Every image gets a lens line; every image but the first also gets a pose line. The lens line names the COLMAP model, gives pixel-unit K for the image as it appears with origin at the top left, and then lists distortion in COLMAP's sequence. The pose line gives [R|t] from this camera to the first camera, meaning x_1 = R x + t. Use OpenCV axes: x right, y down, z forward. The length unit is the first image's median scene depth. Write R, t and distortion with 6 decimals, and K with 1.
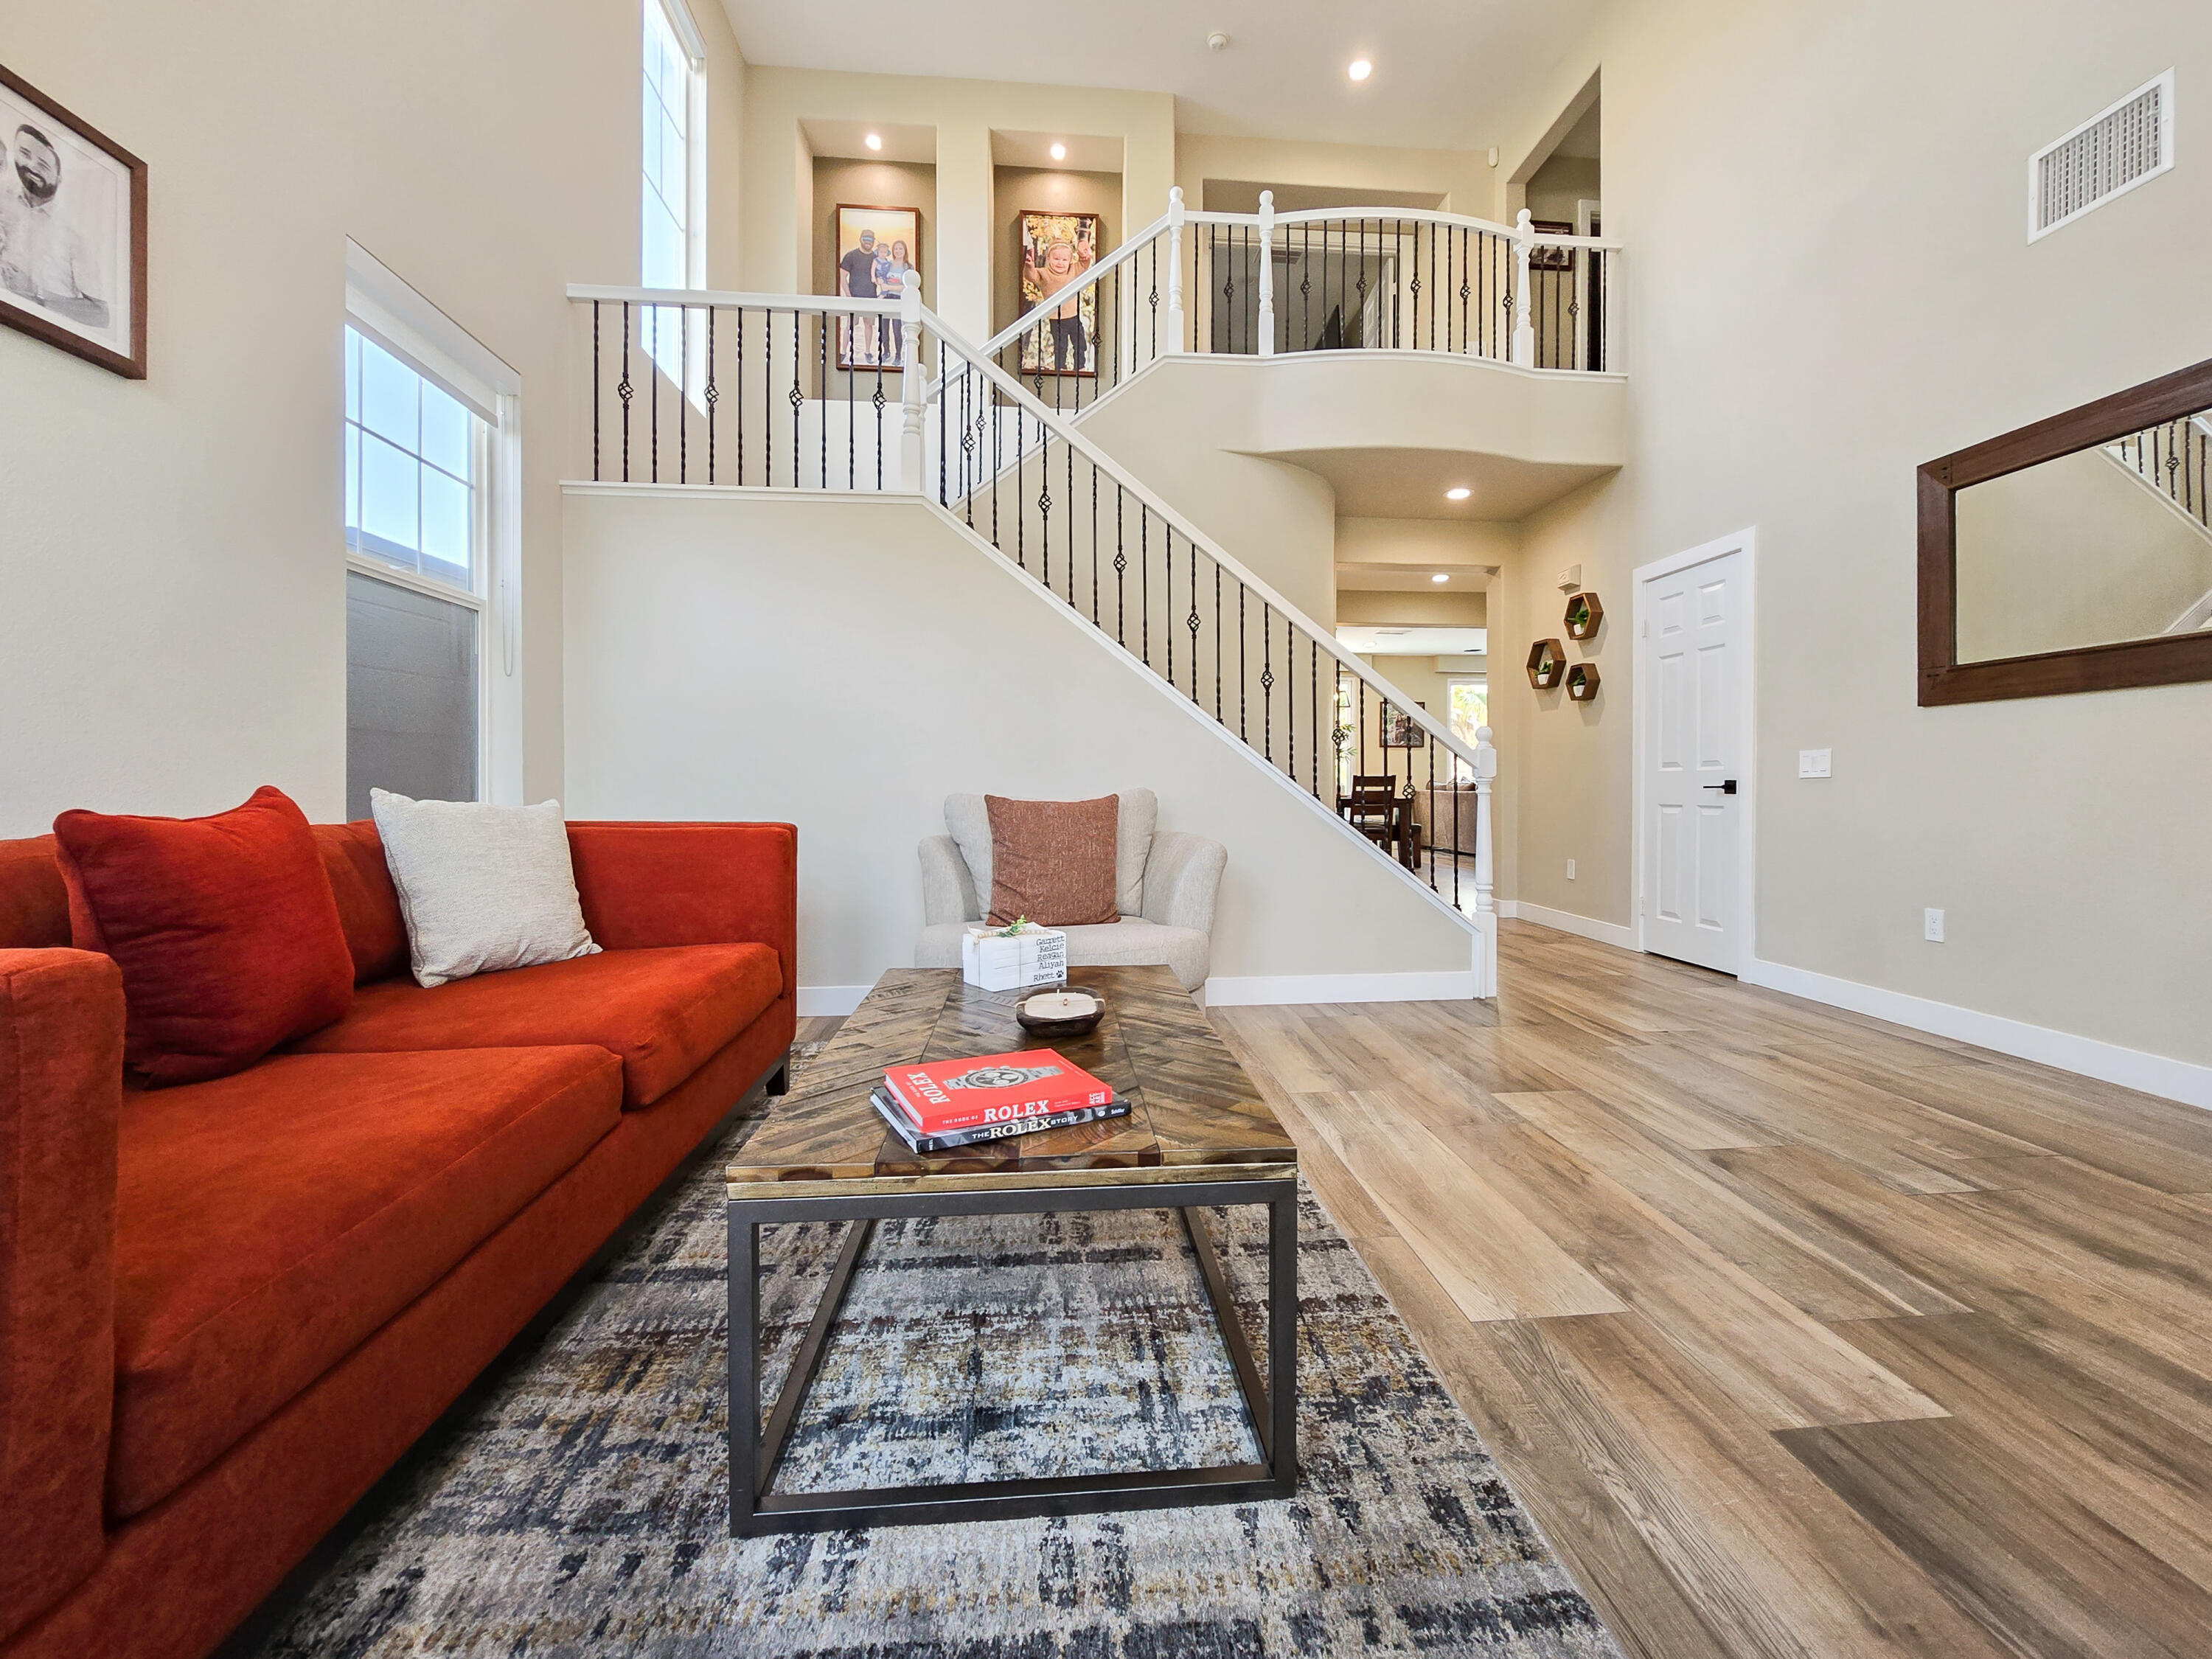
lens RADIAL K [[939.1, 0, 1114.8], [0, 939.1, 784.3], [0, 0, 1]] dist [-0.000668, 0.000128]
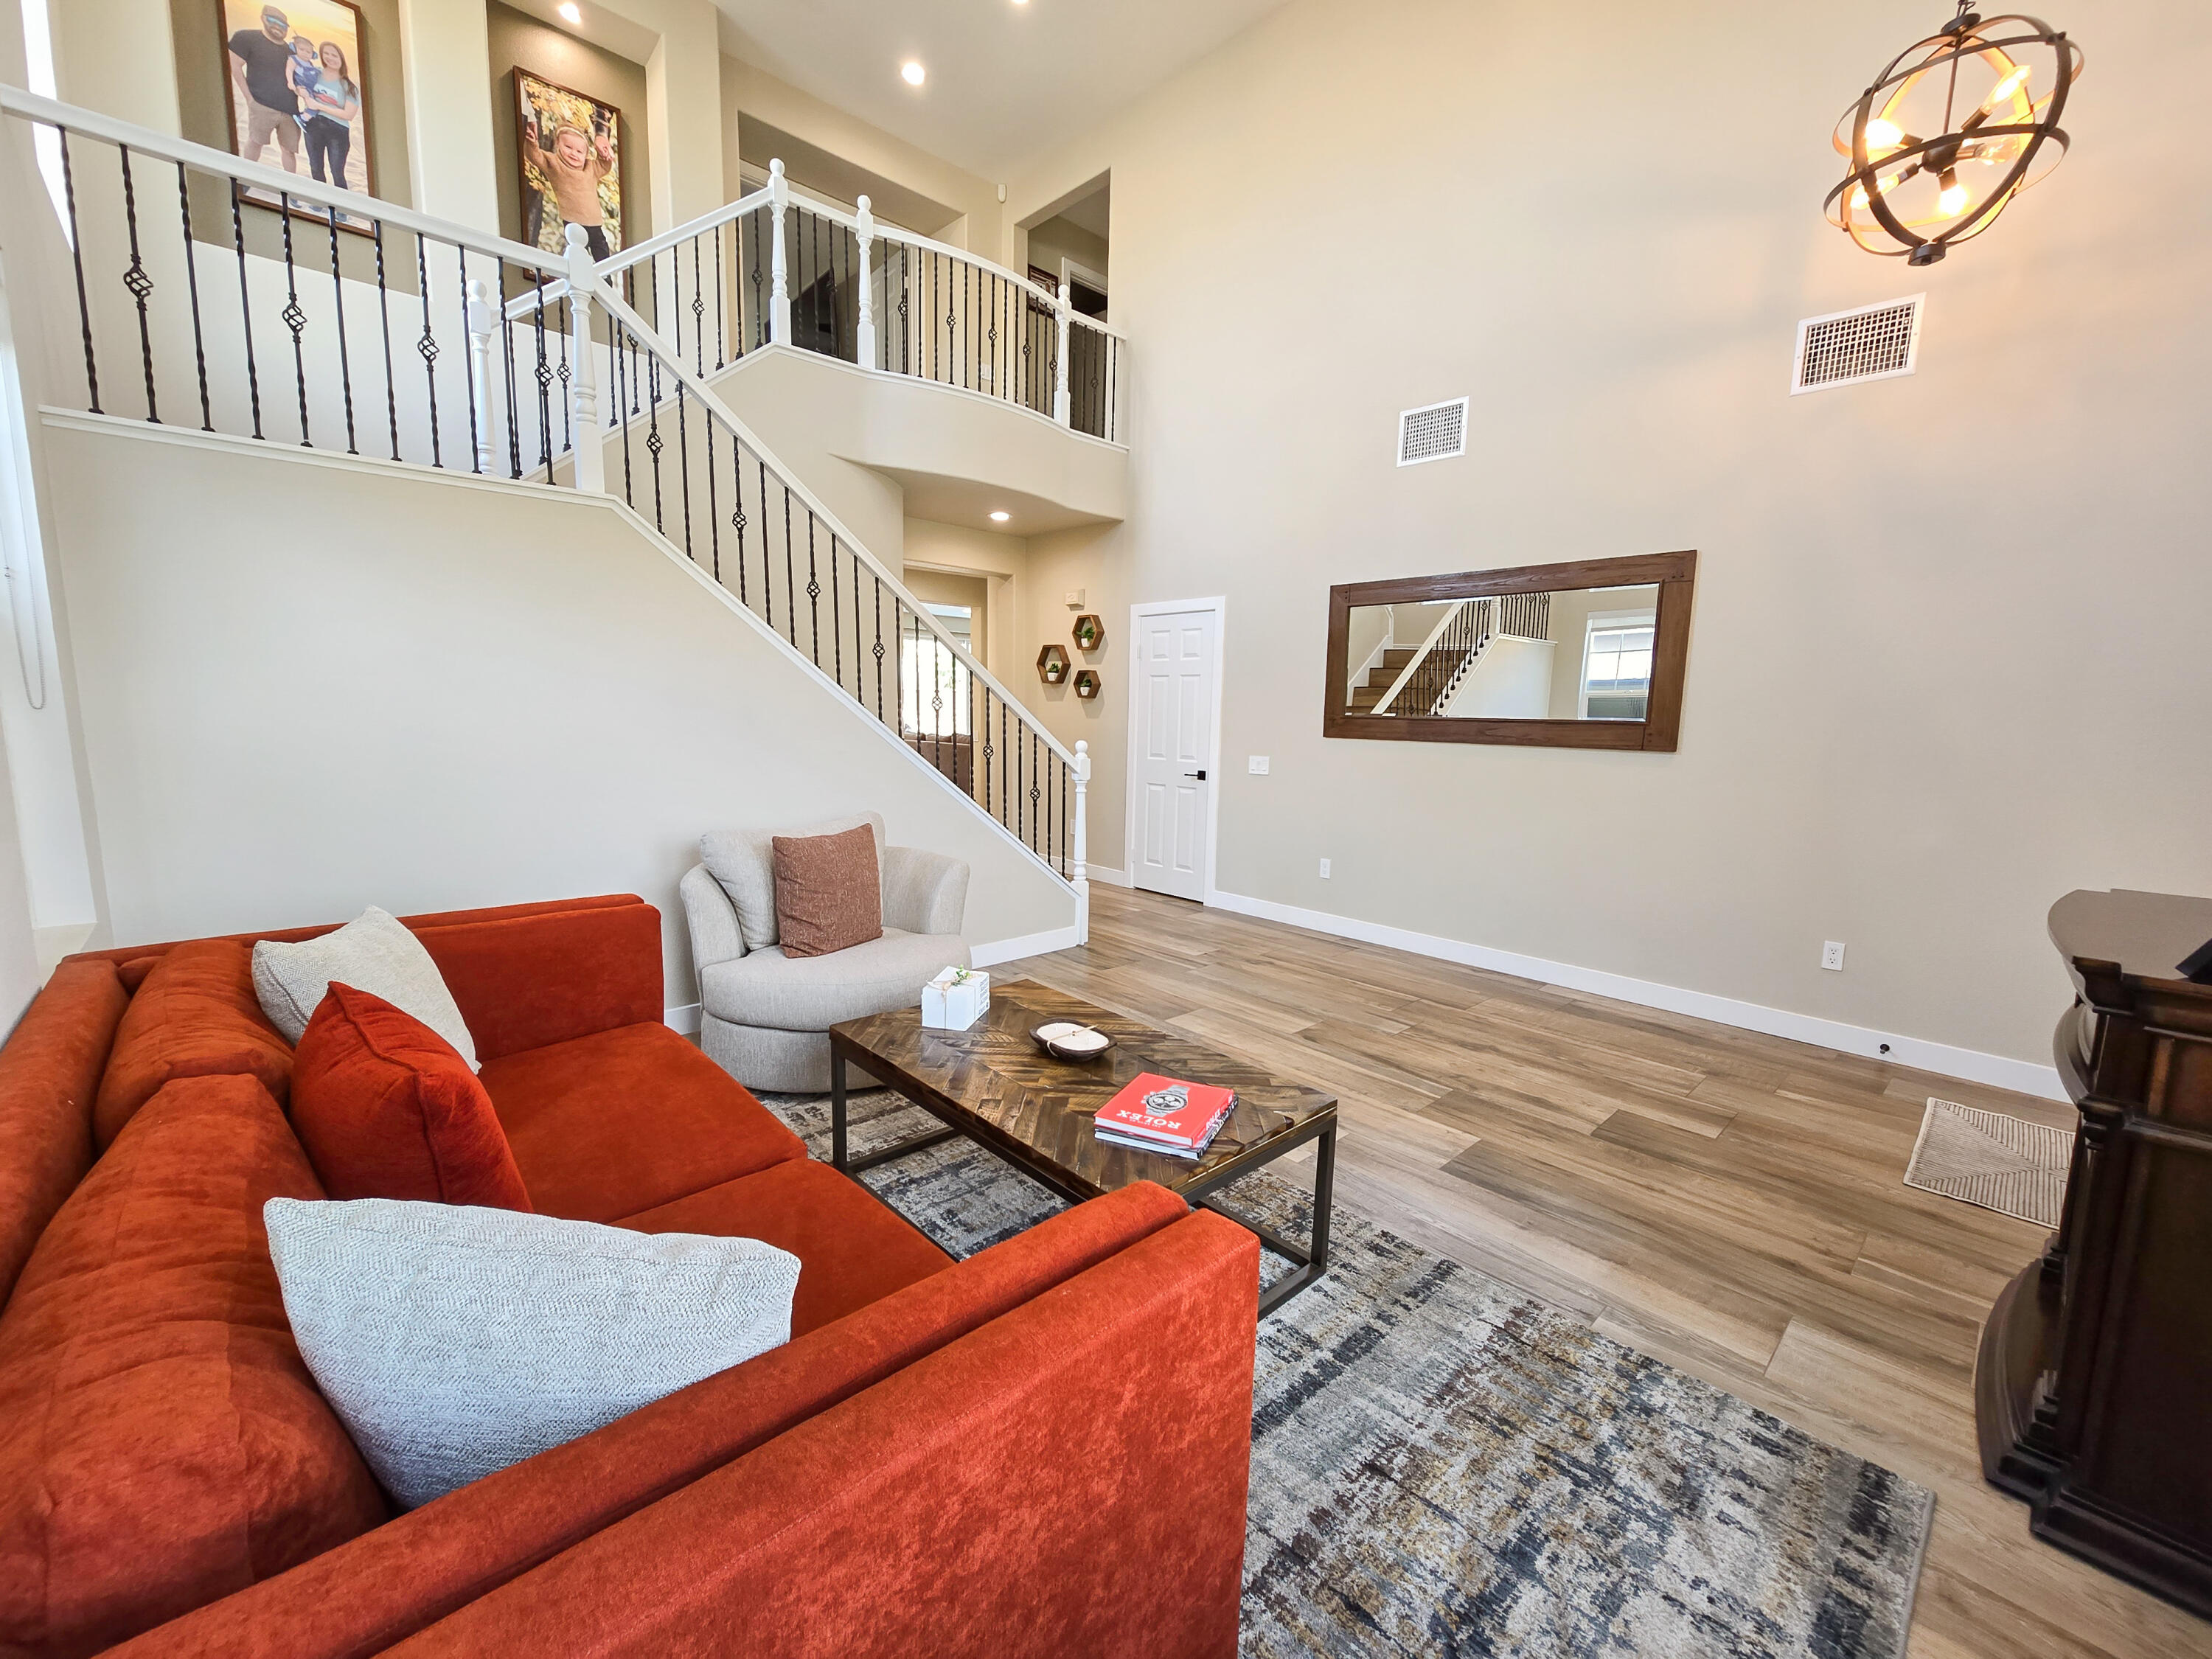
lens RADIAL K [[908.3, 0, 1103.2], [0, 908.3, 826.9], [0, 0, 1]] dist [0.015424, -0.007818]
pose [[0.790758, -0.064959, 0.608673, -0.283699], [-0.018368, 0.991388, 0.129665, -0.084743], [-0.611854, -0.113714, 0.782754, -0.015866]]
